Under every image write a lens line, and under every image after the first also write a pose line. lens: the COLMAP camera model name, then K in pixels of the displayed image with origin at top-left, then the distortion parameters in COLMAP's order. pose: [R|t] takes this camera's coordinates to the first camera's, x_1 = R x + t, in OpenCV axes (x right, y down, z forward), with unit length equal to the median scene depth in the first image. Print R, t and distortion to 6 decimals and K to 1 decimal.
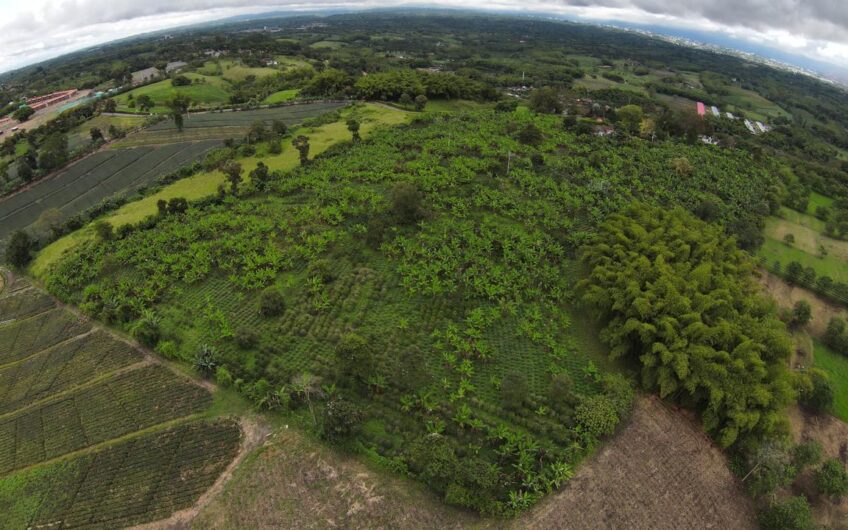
lens RADIAL K [[419.7, 0, 427.5], [0, 419.7, 256.2], [0, 0, 1]] dist [-0.206991, 0.033237]
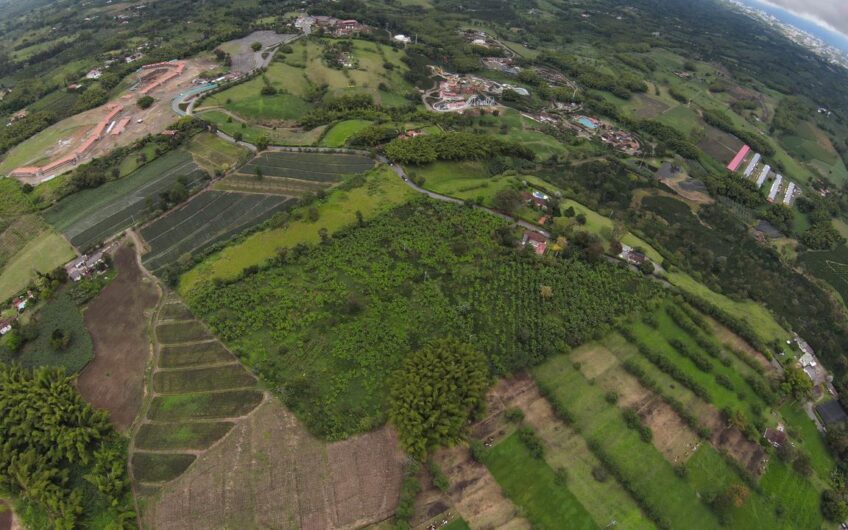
lens RADIAL K [[419.7, 0, 425.8], [0, 419.7, 257.4], [0, 0, 1]] dist [-0.206991, 0.033237]
pose [[0.965353, 0.217772, -0.143770, 0.590347], [-0.189934, 0.964182, 0.185143, -0.857159], [0.178939, -0.151421, 0.972138, -1.019560]]
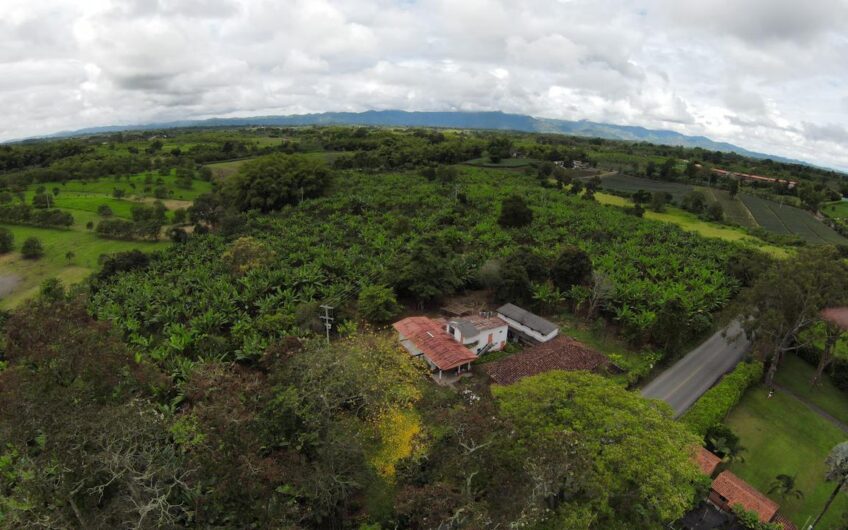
lens RADIAL K [[419.7, 0, 422.6], [0, 419.7, 259.4], [0, 0, 1]] dist [-0.206991, 0.033237]
pose [[-0.708689, 0.187654, -0.680107, 1.243829], [-0.407964, 0.677477, 0.612038, -0.914658], [0.575608, 0.711204, -0.403565, 1.921859]]
